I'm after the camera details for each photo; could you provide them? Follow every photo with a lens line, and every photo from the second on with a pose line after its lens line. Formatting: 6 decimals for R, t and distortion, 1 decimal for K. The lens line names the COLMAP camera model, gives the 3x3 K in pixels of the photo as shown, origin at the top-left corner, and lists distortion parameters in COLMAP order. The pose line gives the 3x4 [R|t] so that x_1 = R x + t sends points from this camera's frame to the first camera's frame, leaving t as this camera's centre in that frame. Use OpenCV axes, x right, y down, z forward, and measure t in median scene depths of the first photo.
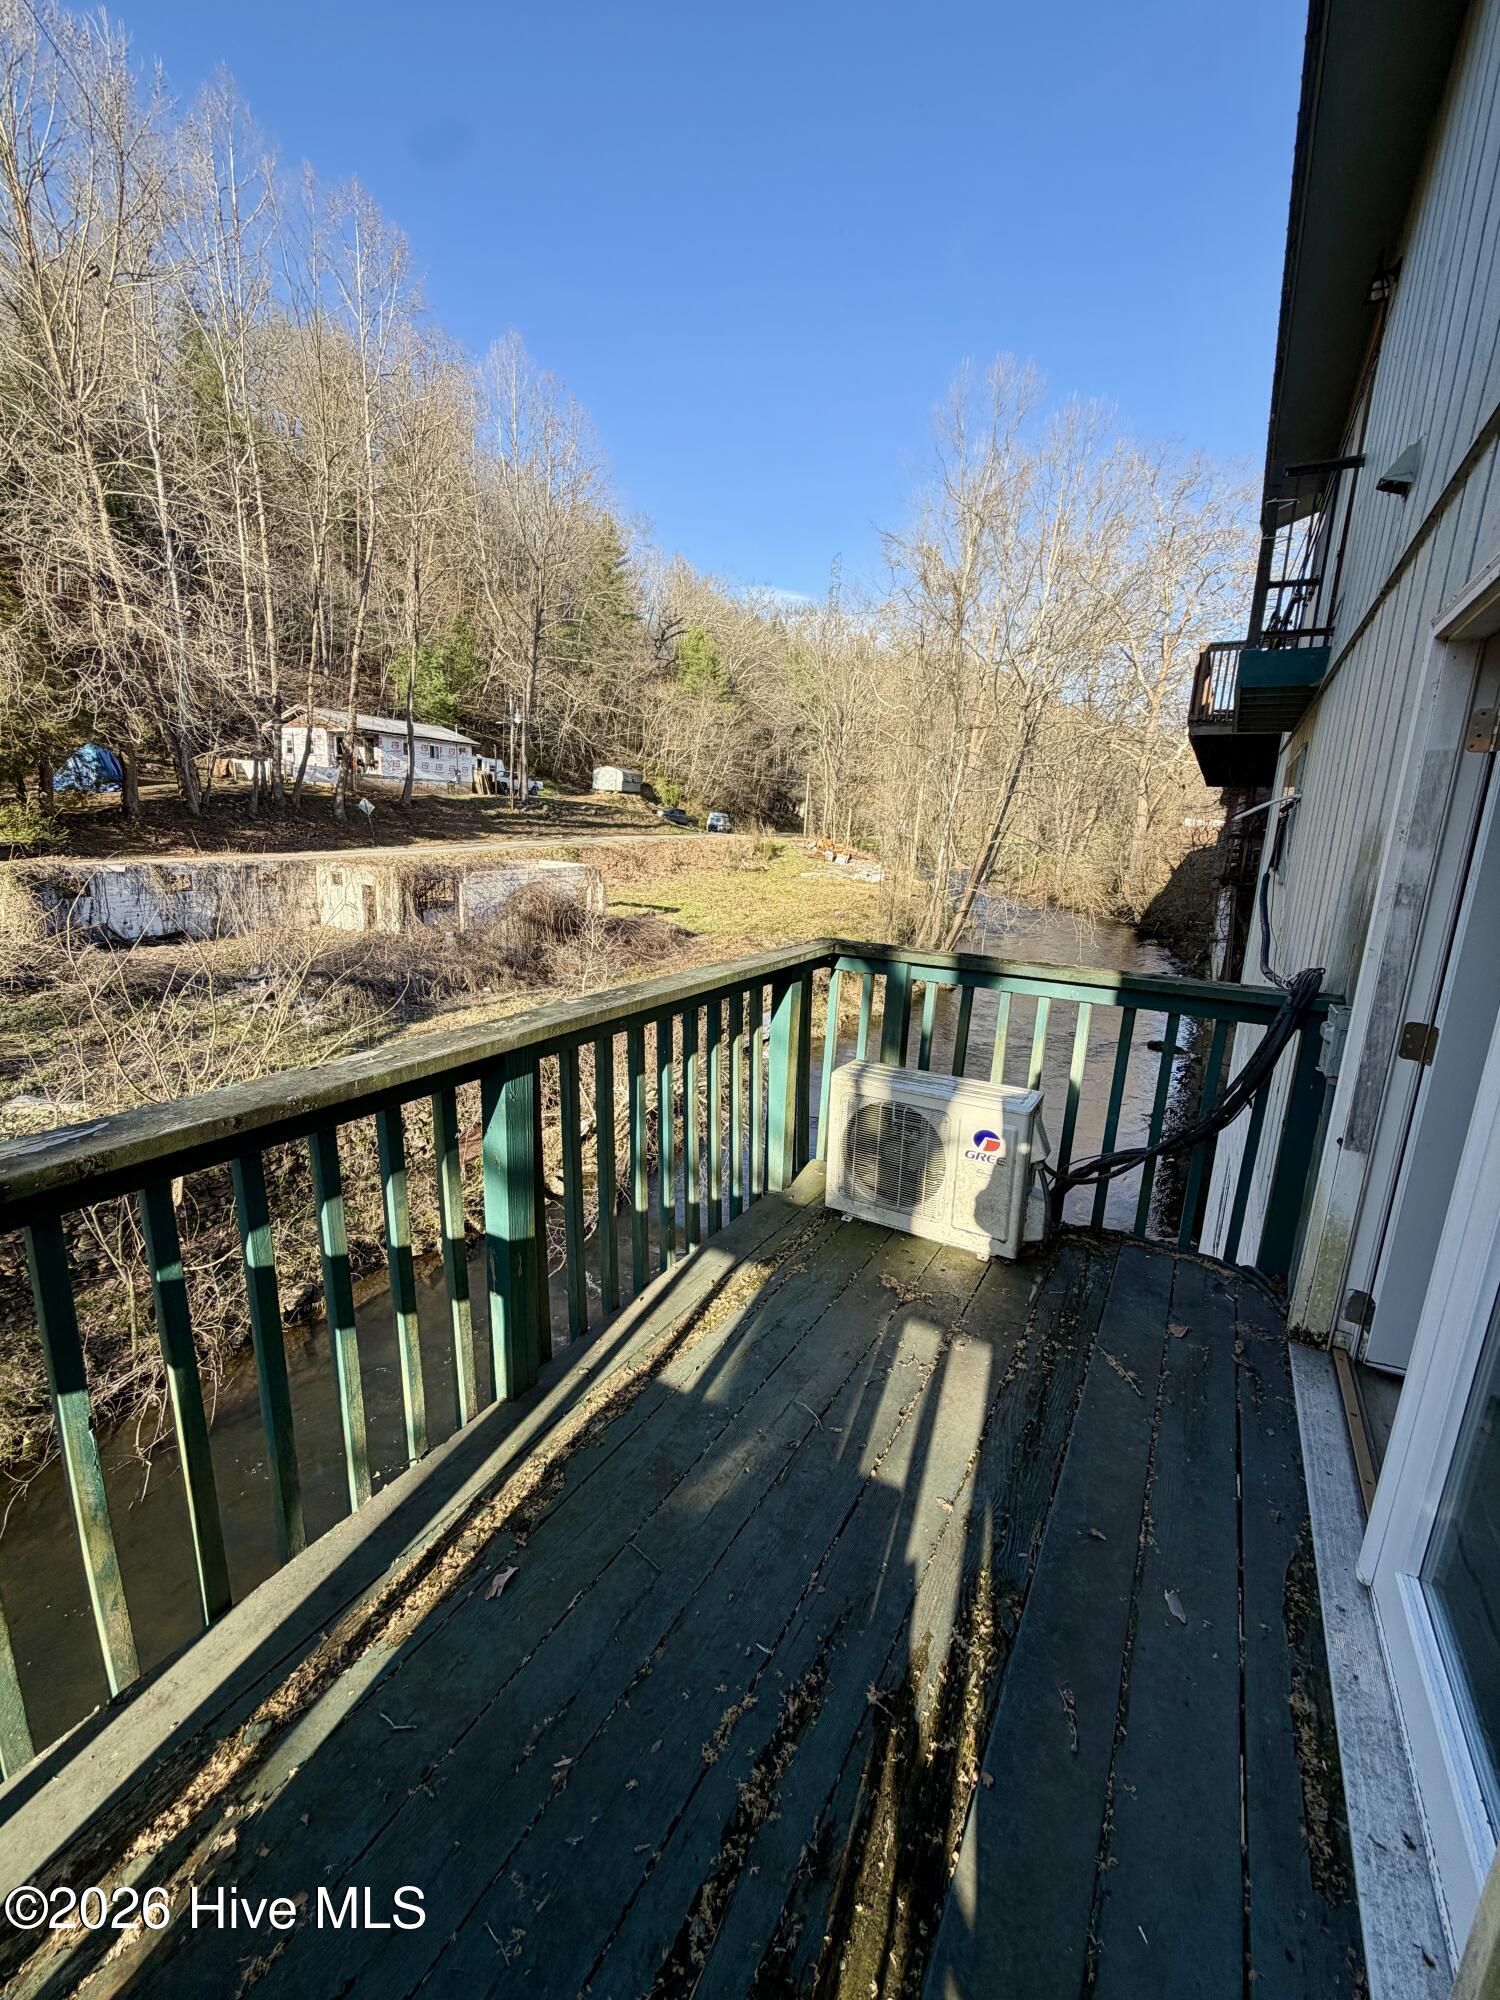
lens RADIAL K [[794.5, 0, 750.8], [0, 794.5, 1000.7], [0, 0, 1]] dist [0.001818, -0.000765]
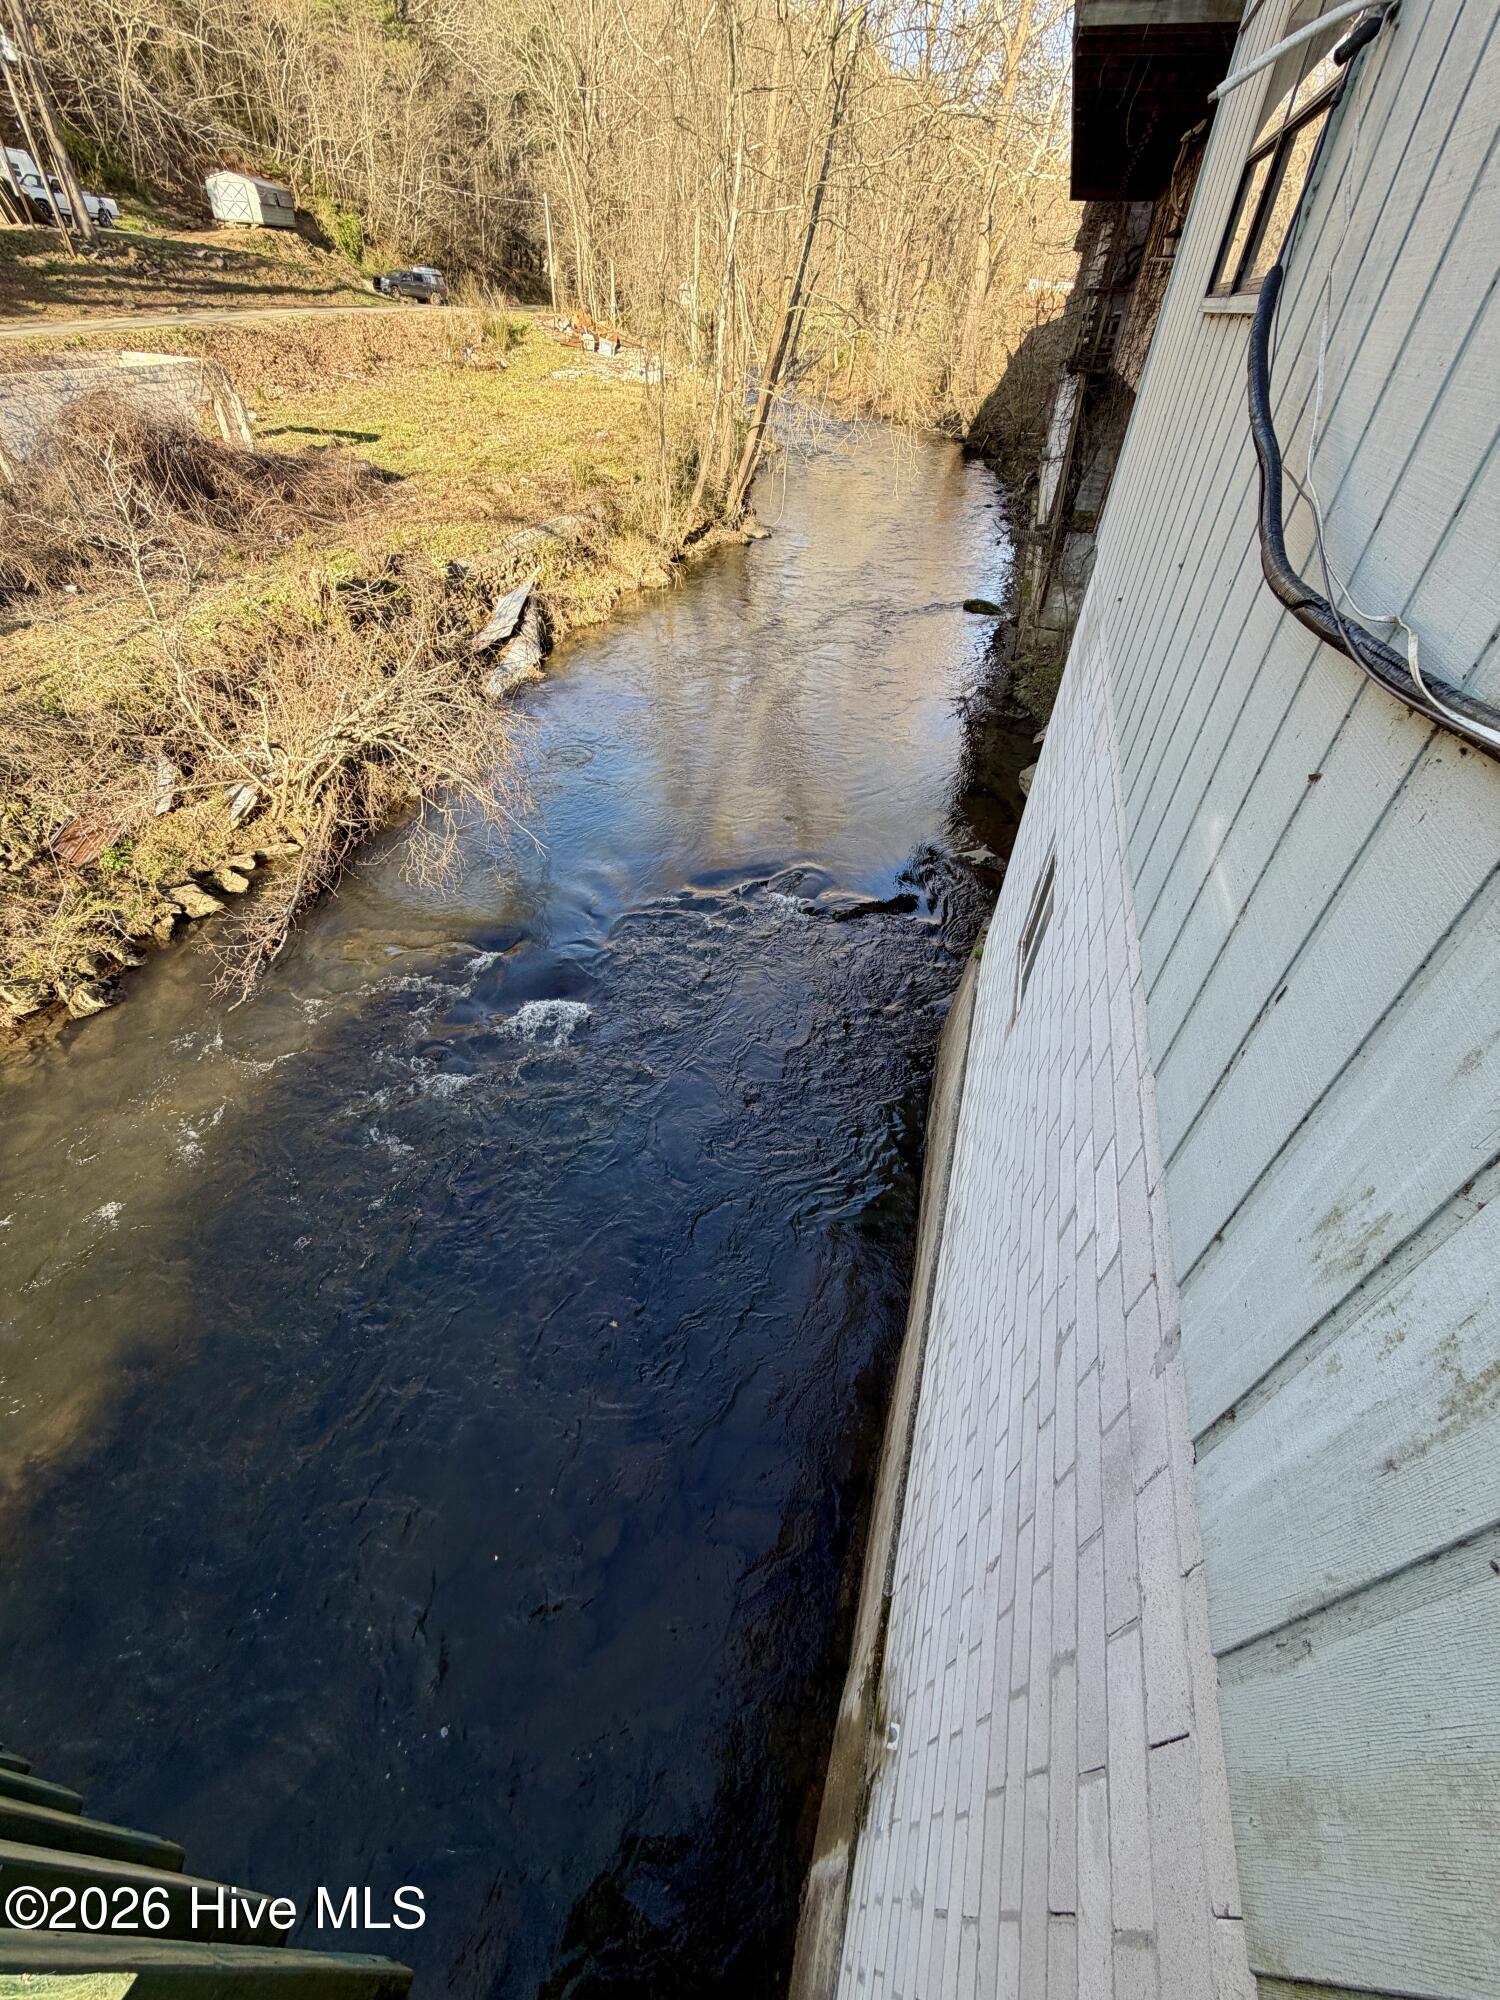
lens RADIAL K [[794.5, 0, 745.9], [0, 794.5, 1000.4], [0, 0, 1]] dist [0.001818, -0.000765]
pose [[0.973337, -0.155340, 0.168772, 0.024180], [0.053680, 0.869607, 0.490819, -0.004276], [-0.223009, -0.468672, 0.854759, 0.048489]]
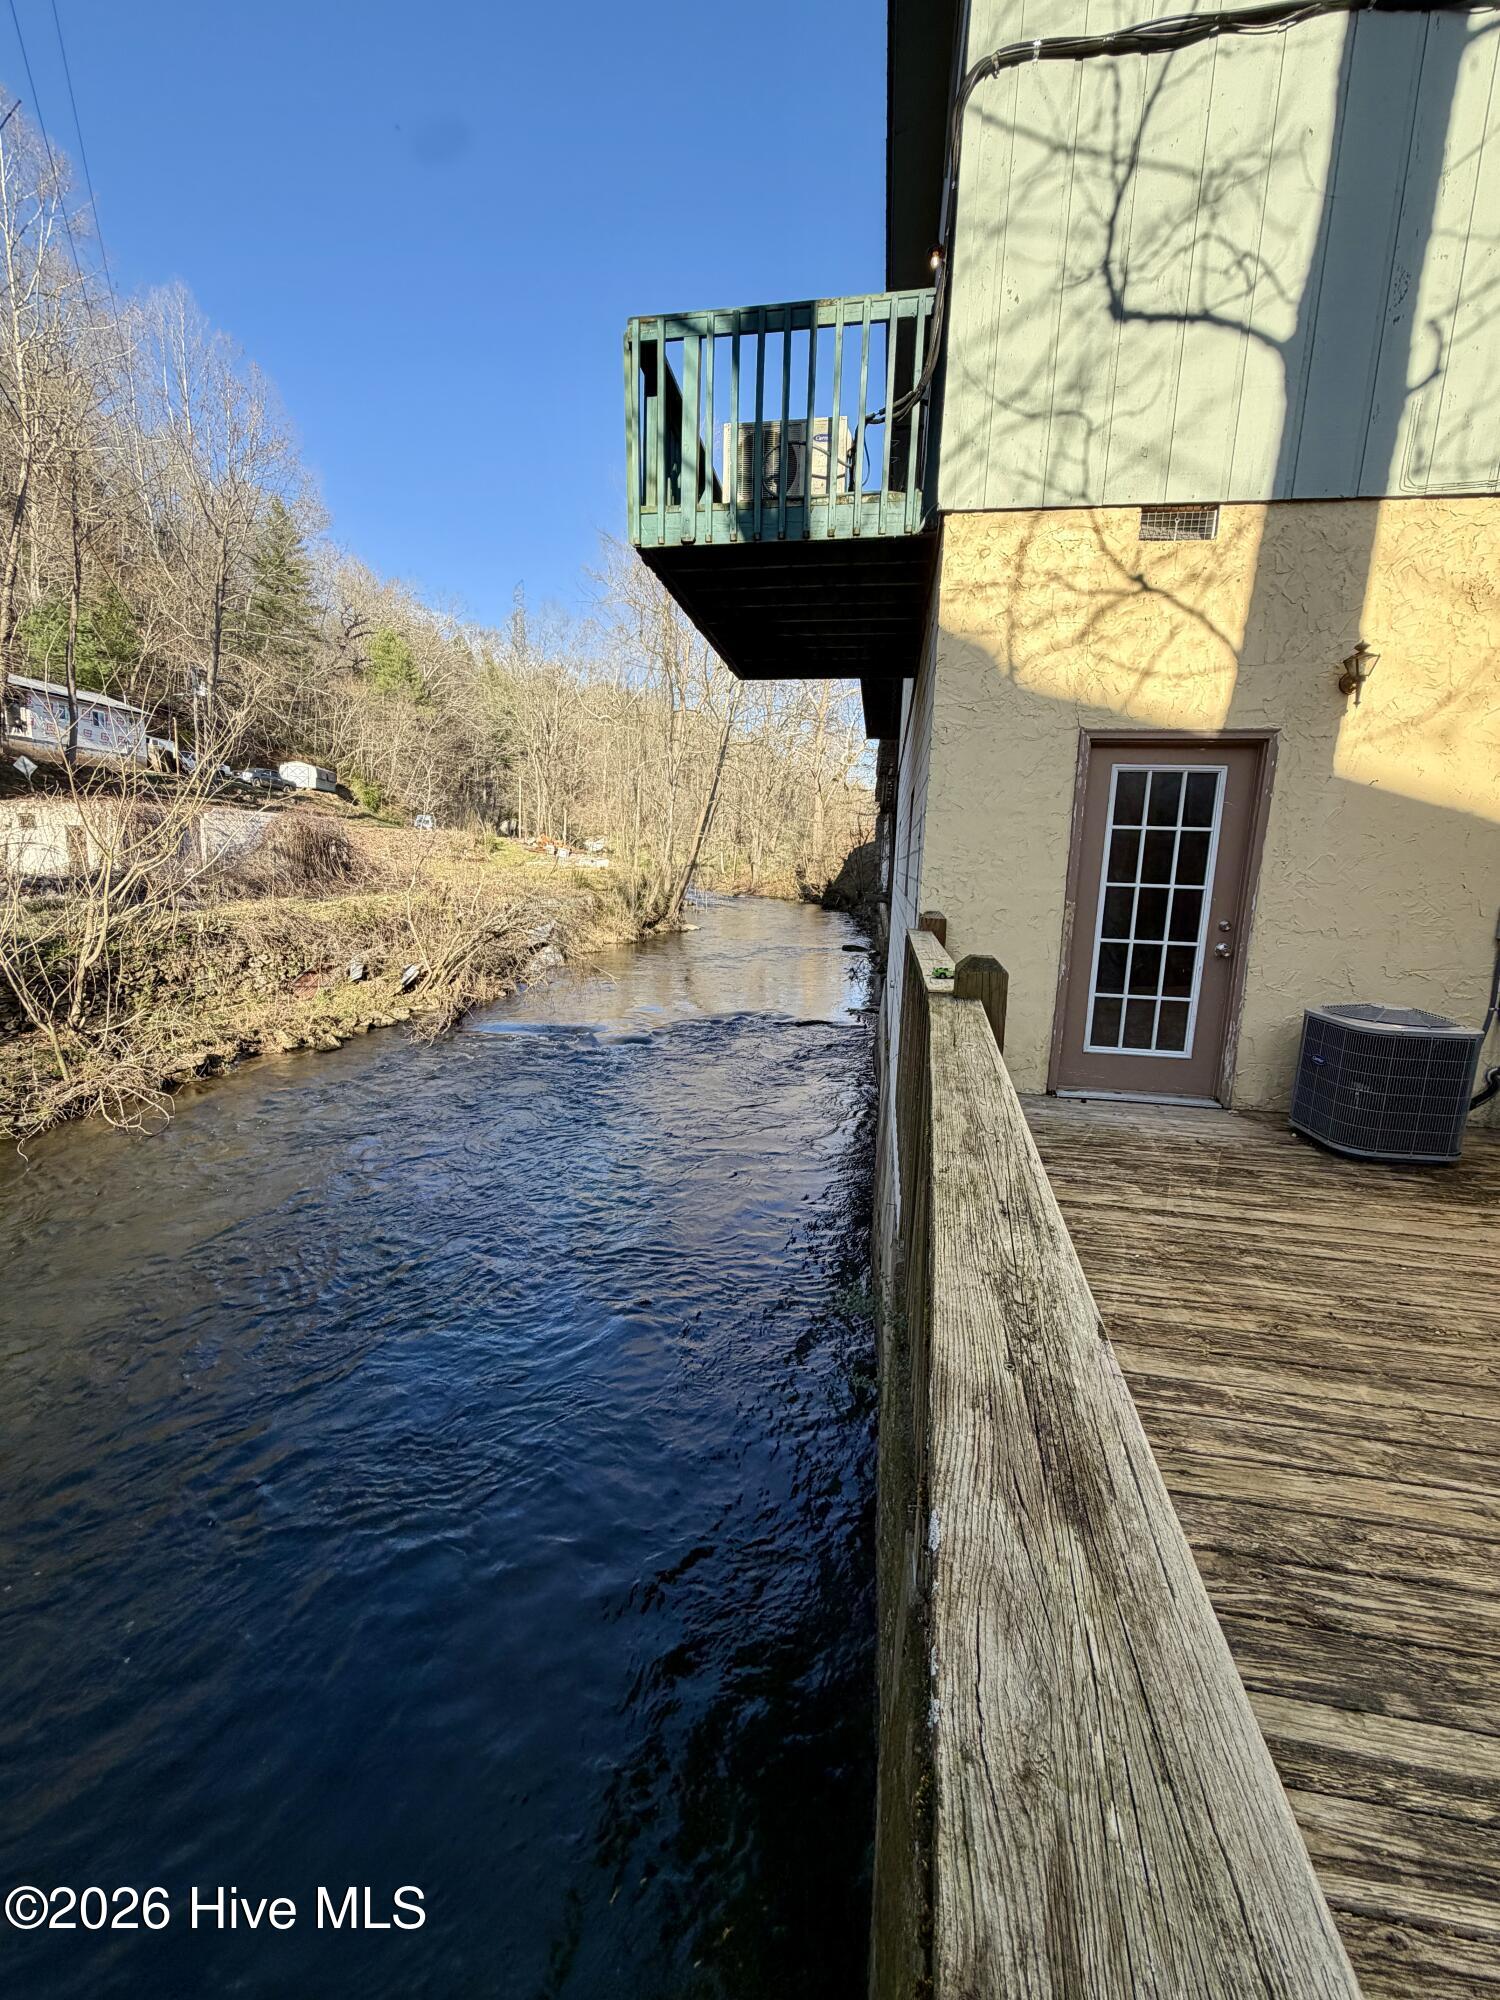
lens RADIAL K [[794.5, 0, 742.9], [0, 794.5, 1006.4], [0, 0, 1]] dist [0.001818, -0.000765]
pose [[0.934199, -0.065853, 0.350622, -0.052357], [0.079022, 0.996599, -0.023368, 0.080632], [-0.347891, 0.049537, 0.936225, -0.067927]]
